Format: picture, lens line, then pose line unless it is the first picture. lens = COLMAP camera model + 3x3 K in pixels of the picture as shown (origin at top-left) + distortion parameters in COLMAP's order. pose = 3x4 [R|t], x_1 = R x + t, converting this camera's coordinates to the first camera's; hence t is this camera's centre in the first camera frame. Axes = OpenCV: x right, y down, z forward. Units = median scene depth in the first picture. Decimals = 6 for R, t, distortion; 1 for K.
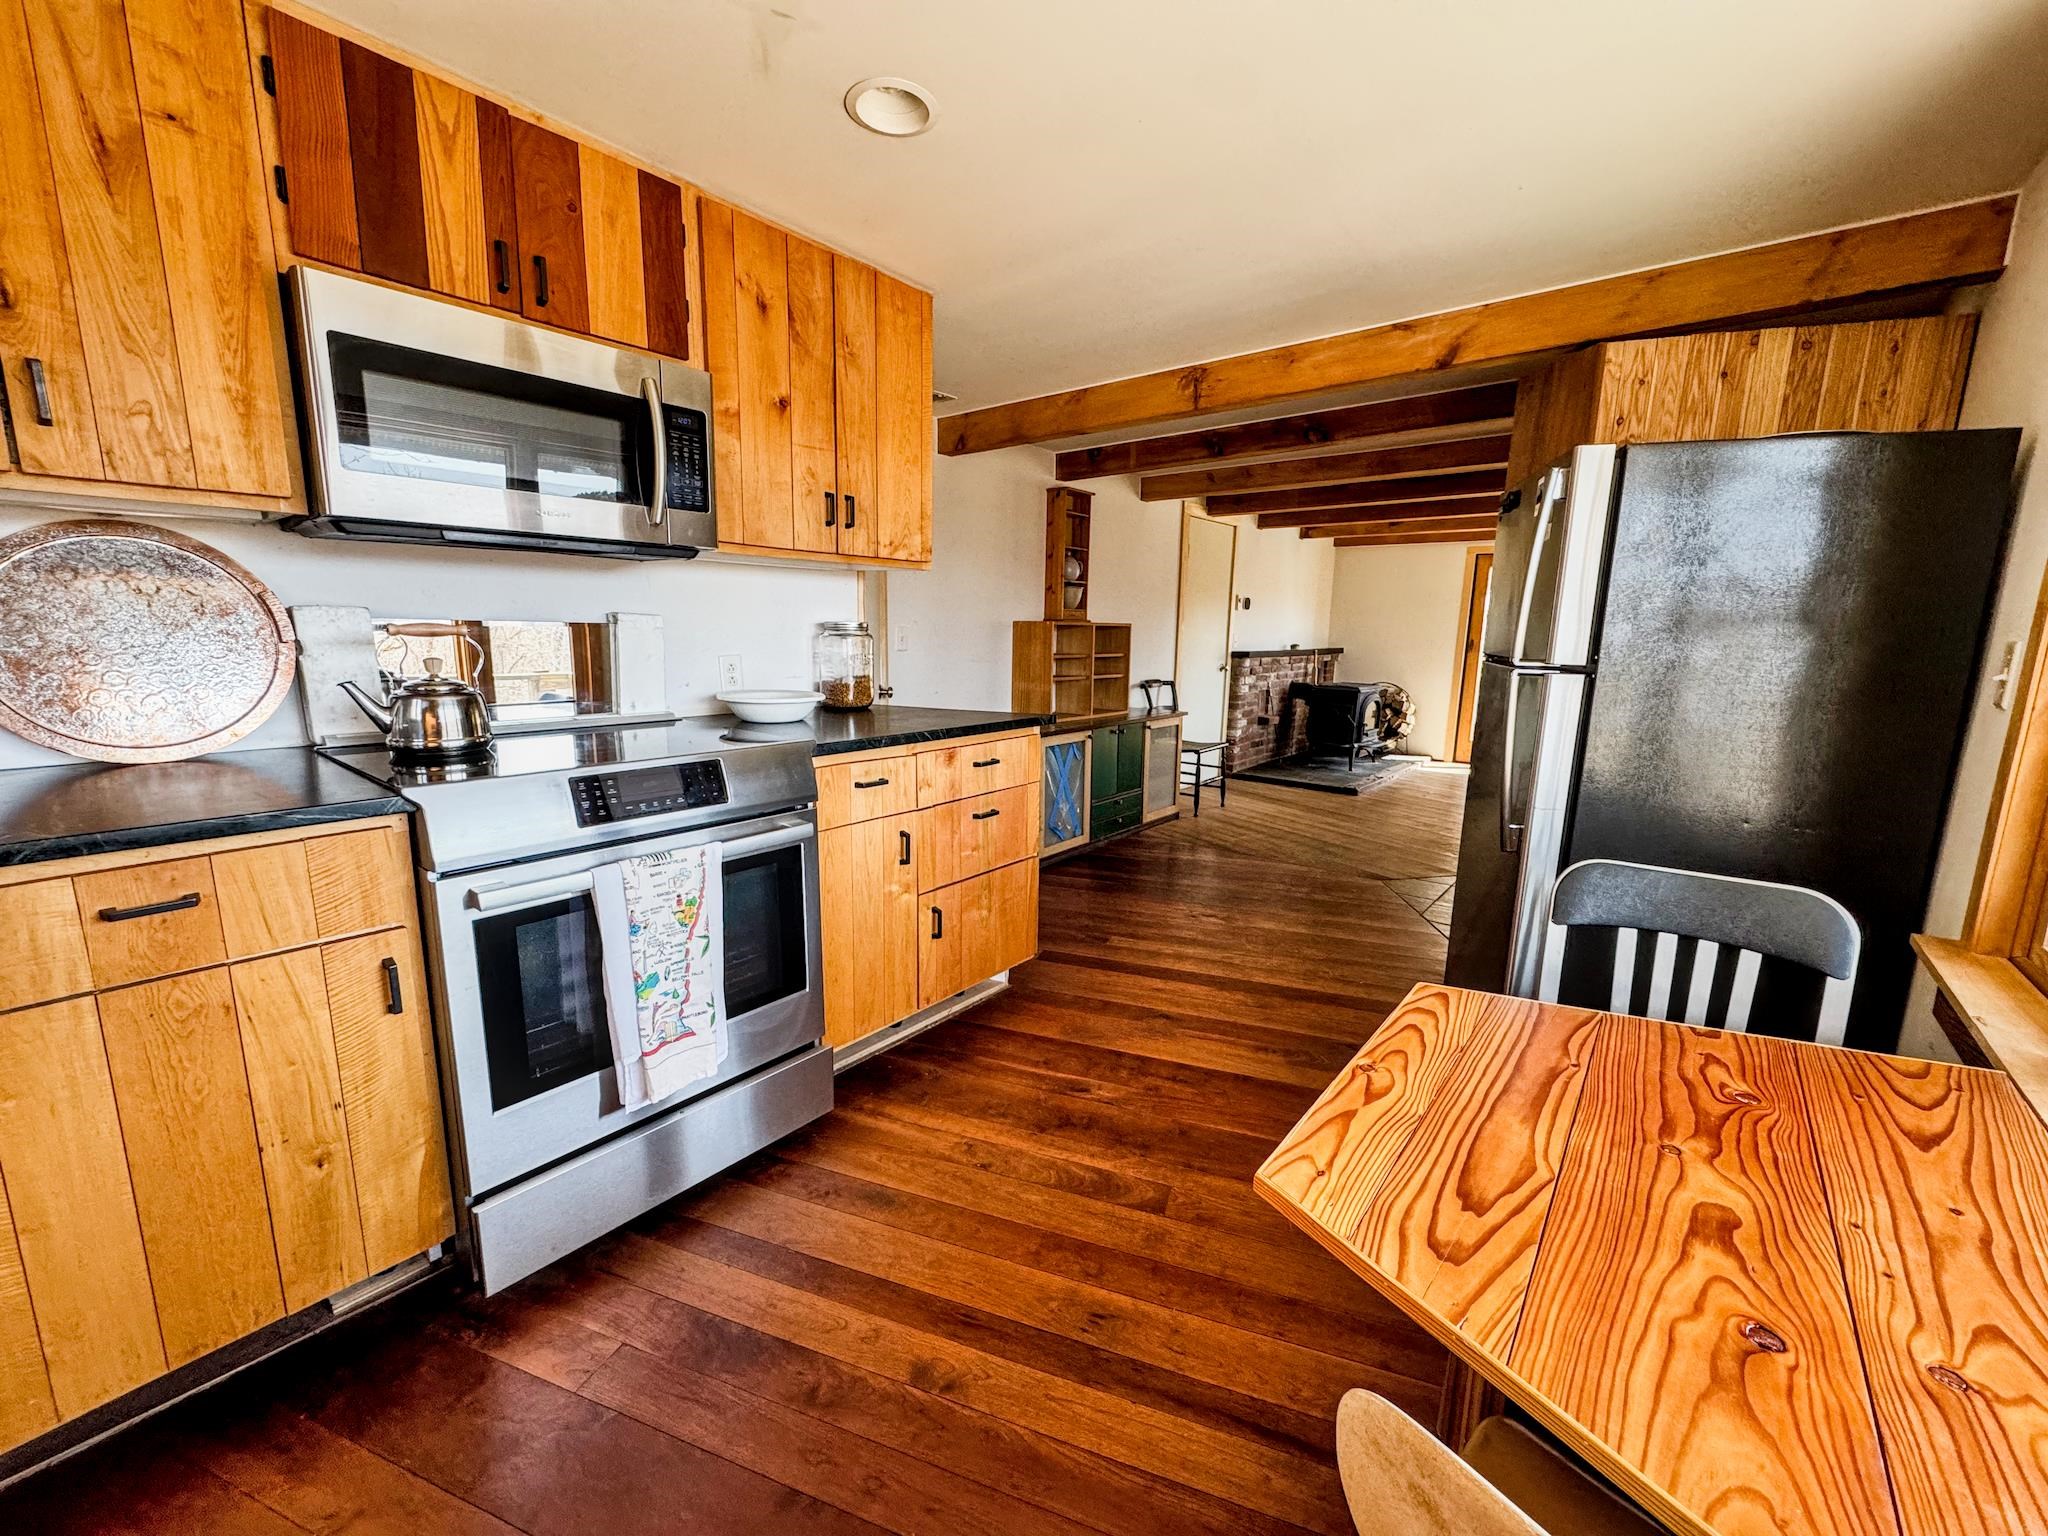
lens RADIAL K [[816.1, 0, 1021.7], [0, 816.1, 763.3], [0, 0, 1]] dist [-0.000309, -0.000019]
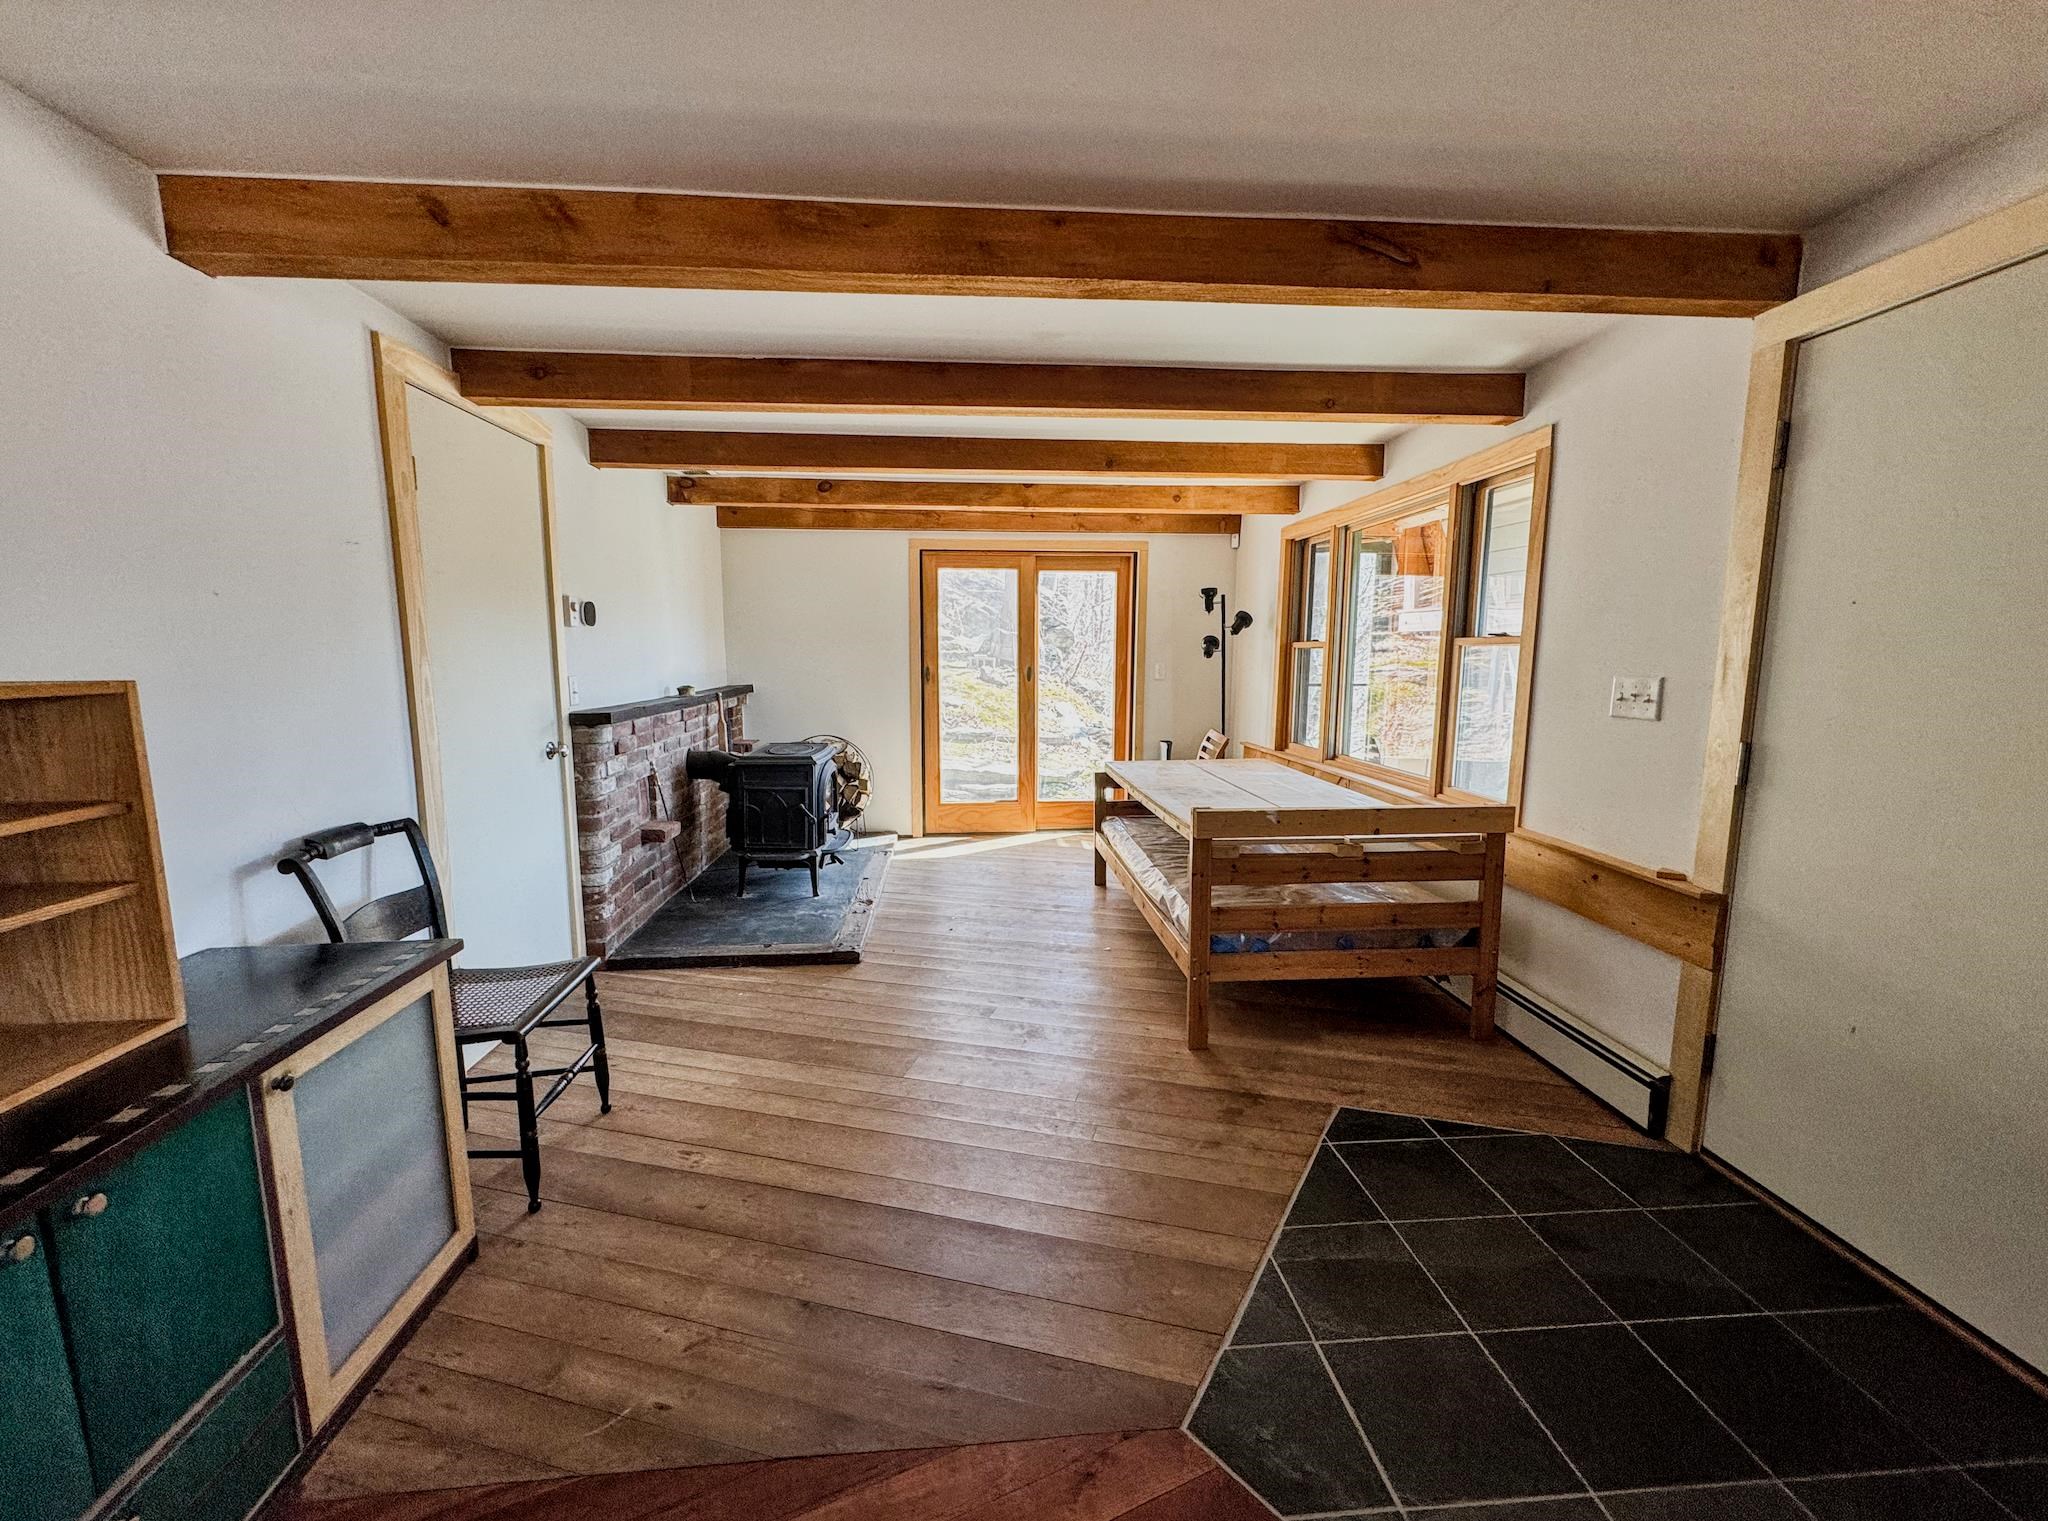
lens RADIAL K [[816.1, 0, 1021.7], [0, 816.1, 755.8], [0, 0, 1]] dist [-0.000309, -0.000019]
pose [[0.714896, -0.109925, 0.690536, 0.112753], [0.128949, 0.991353, 0.024314, -0.088358], [-0.687237, 0.071662, 0.722890, 0.467397]]
